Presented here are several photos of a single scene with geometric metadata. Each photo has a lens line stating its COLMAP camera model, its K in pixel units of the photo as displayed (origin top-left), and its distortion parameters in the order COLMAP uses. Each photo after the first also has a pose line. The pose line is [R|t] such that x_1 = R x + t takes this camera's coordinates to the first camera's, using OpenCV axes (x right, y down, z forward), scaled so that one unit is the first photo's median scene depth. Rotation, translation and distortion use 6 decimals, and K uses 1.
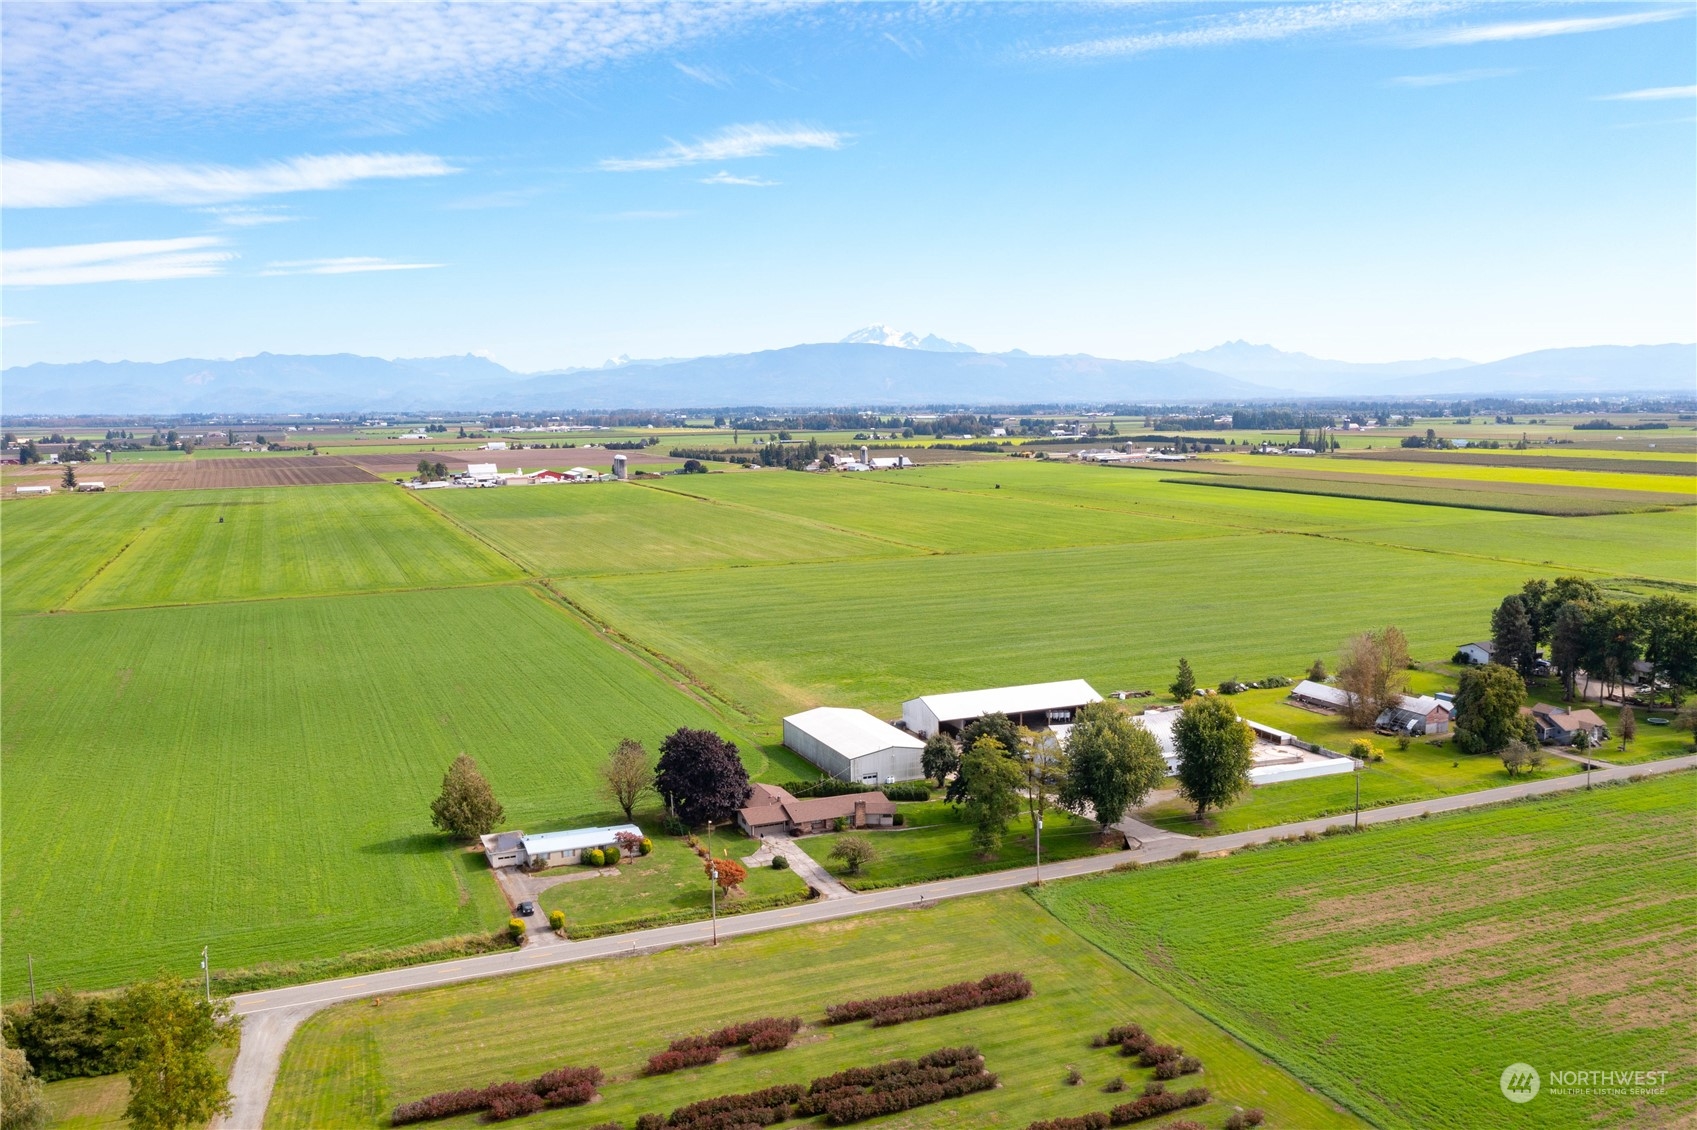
lens RADIAL K [[1359.6, 0, 831.7], [0, 1359.6, 567.1], [0, 0, 1]] dist [-0.016524, -0.002086]
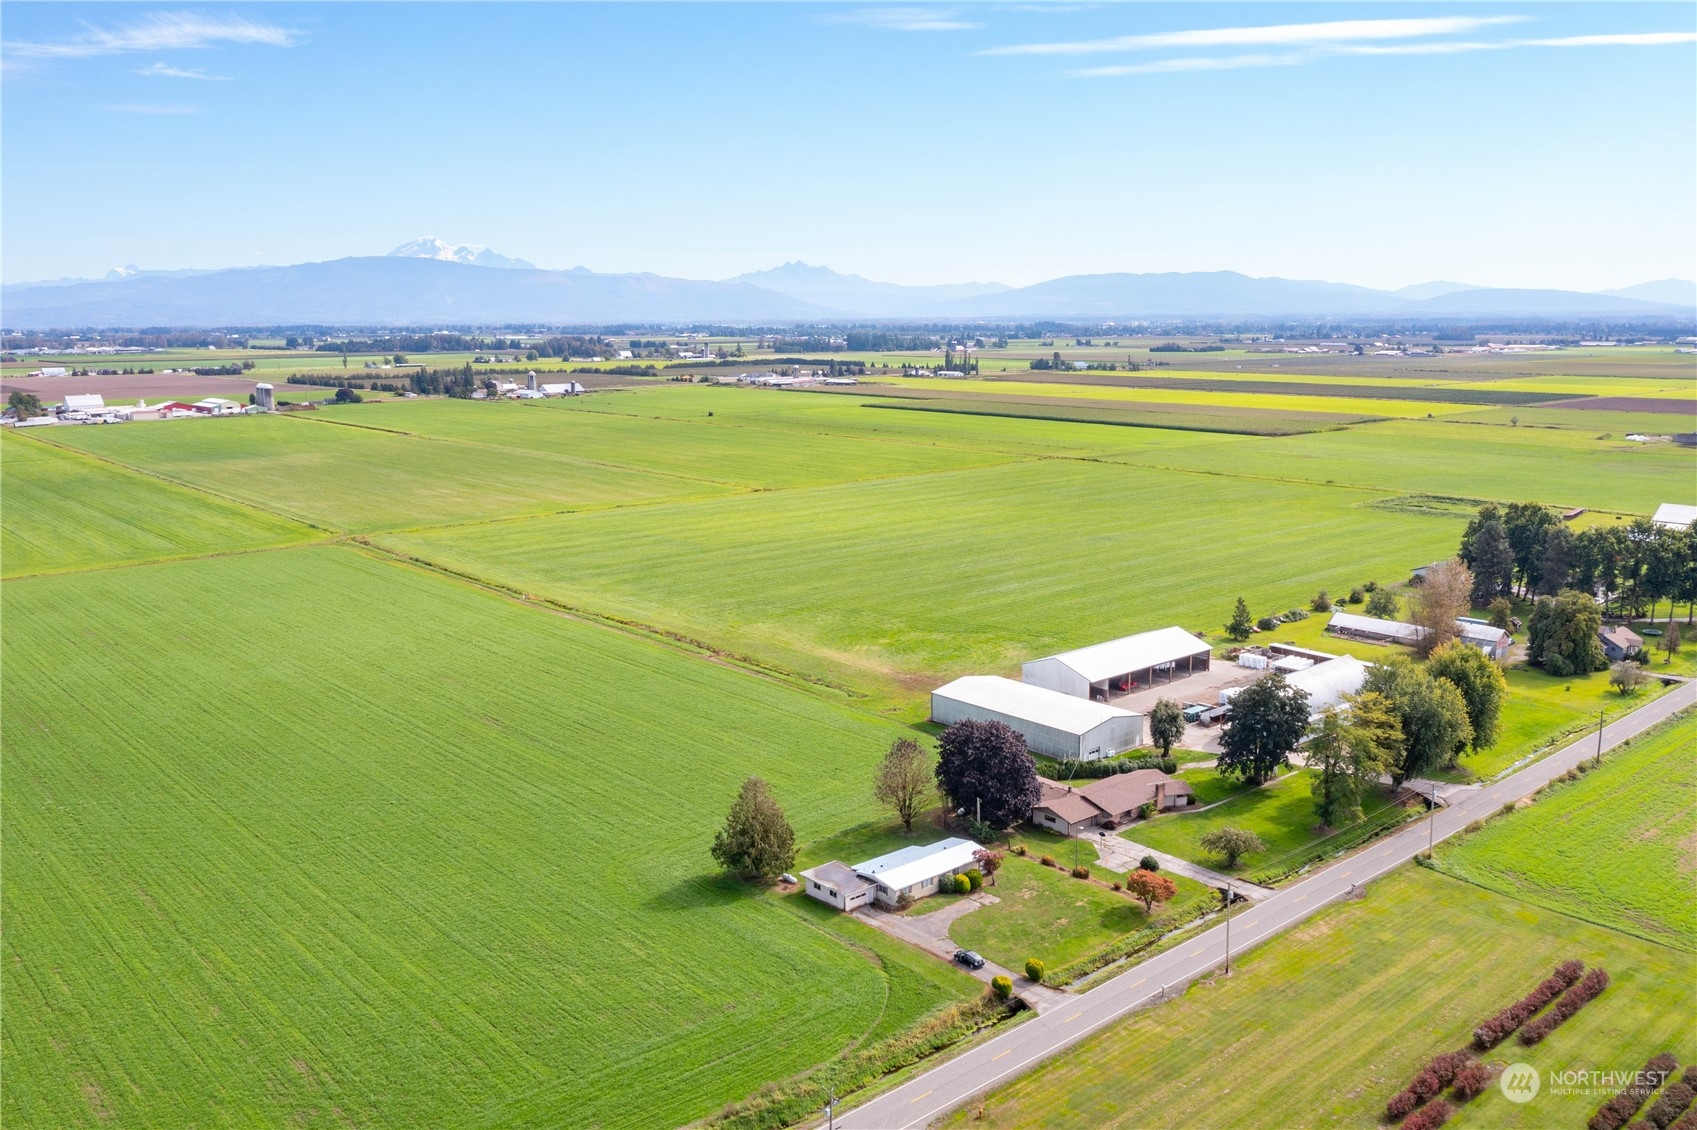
lens RADIAL K [[1366.6, 0, 848.5], [0, 1366.6, 565.0], [0, 0, 1]] dist [-0.015332, 0.006078]
pose [[0.946073, -0.049605, 0.320134, -0.085734], [0.031655, 0.997633, 0.061037, -0.007043], [-0.322405, -0.047611, 0.945404, 0.036803]]
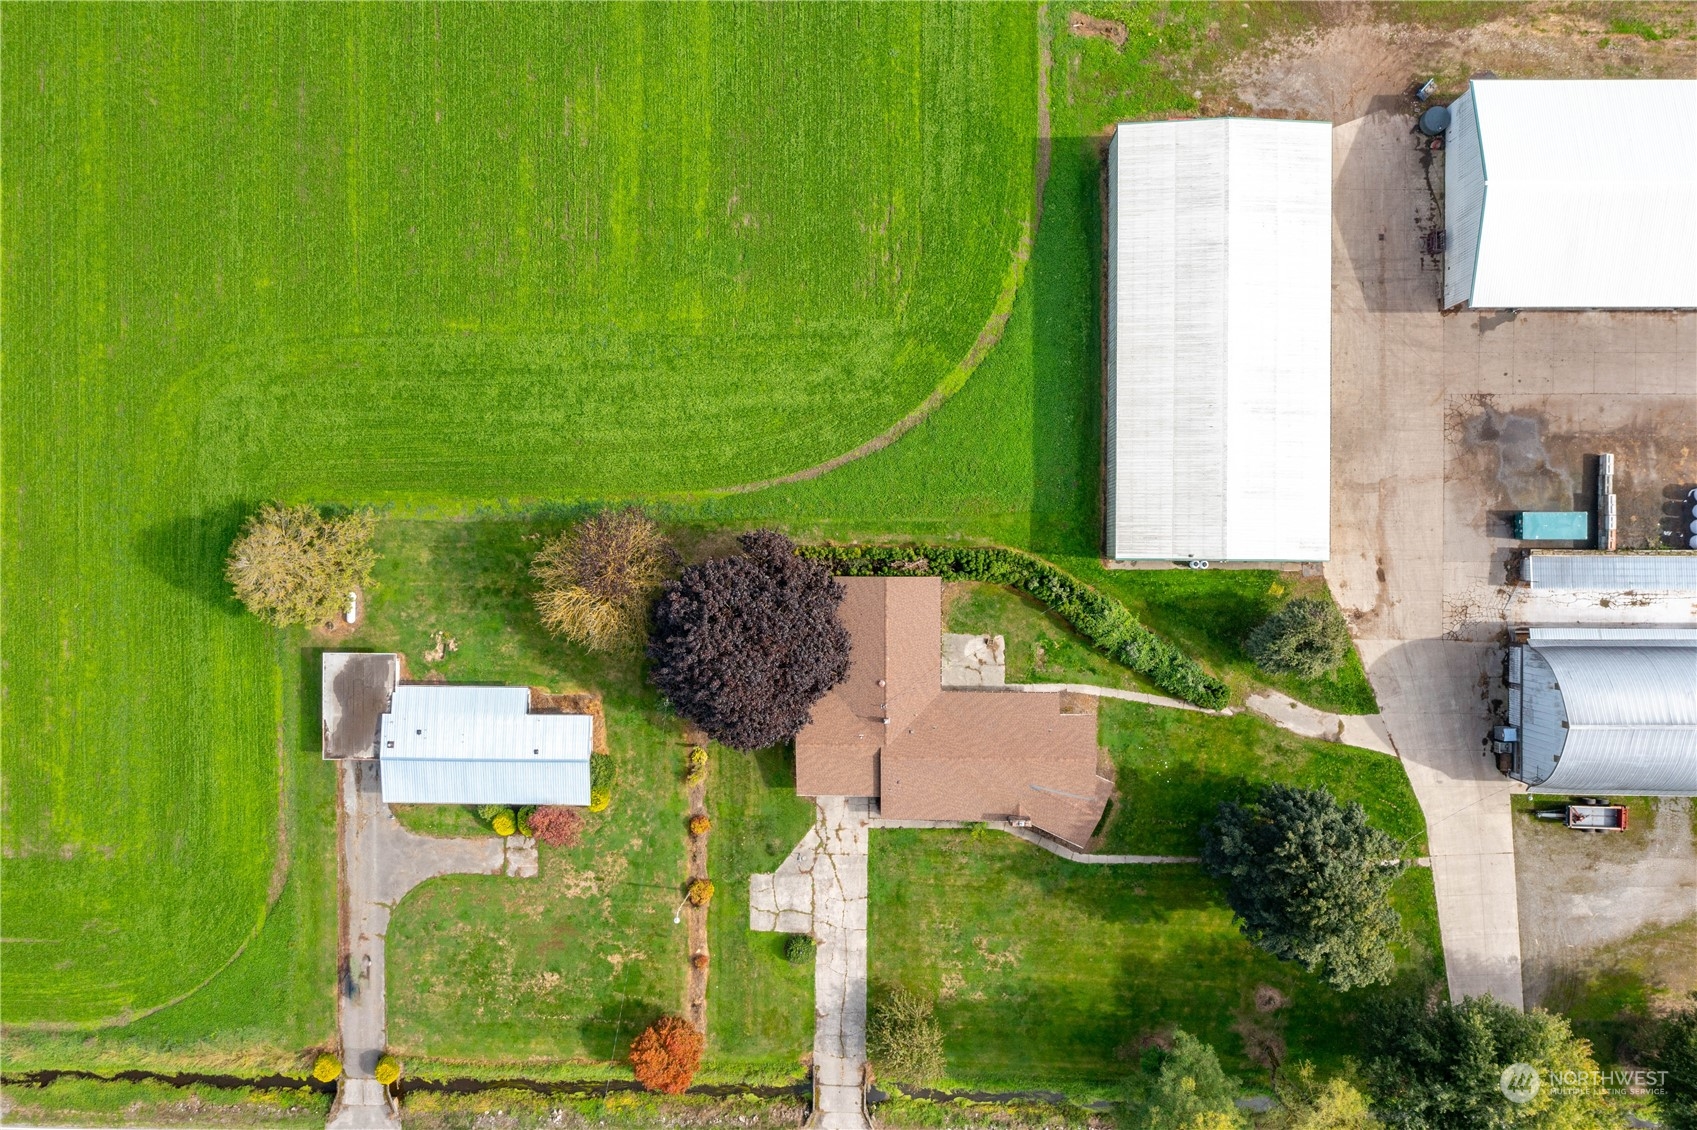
lens RADIAL K [[1366.6, 0, 848.5], [0, 1366.6, 565.0], [0, 0, 1]] dist [-0.015332, 0.006078]
pose [[0.922851, 0.384762, -0.017446, -0.012075], [-0.030427, 0.117985, 0.992549, -0.062525], [0.383953, -0.915444, 0.120590, 0.183692]]
